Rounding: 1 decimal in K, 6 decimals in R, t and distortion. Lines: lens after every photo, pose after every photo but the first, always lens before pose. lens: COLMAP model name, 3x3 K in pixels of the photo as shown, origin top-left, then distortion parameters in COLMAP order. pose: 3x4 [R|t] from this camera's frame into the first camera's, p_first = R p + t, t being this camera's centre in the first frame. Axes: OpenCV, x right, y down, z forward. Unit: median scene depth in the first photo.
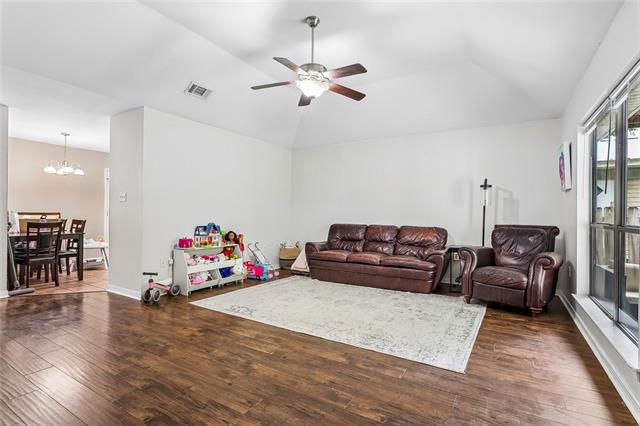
lens RADIAL K [[315.7, 0, 317.6], [0, 315.7, 214.5], [0, 0, 1]] dist [-0.004491, -0.000191]
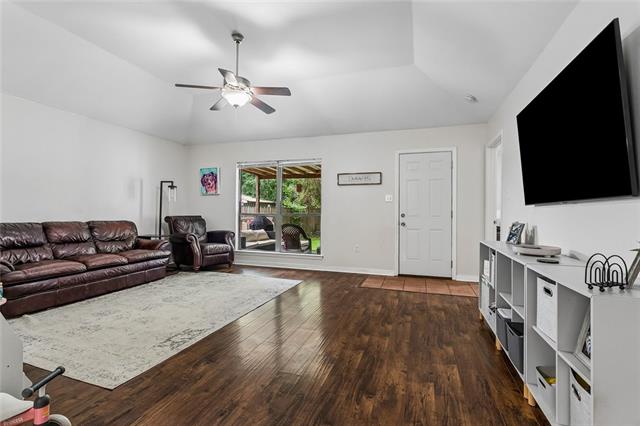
lens RADIAL K [[297.2, 0, 318.0], [0, 297.2, 209.9], [0, 0, 1]] dist [-0.010791, 0.000150]
pose [[-0.220907, -0.006965, 0.975270, -1.021859], [-0.007764, 0.999955, 0.005383, -0.006650], [-0.975264, -0.006383, -0.220951, 0.863573]]
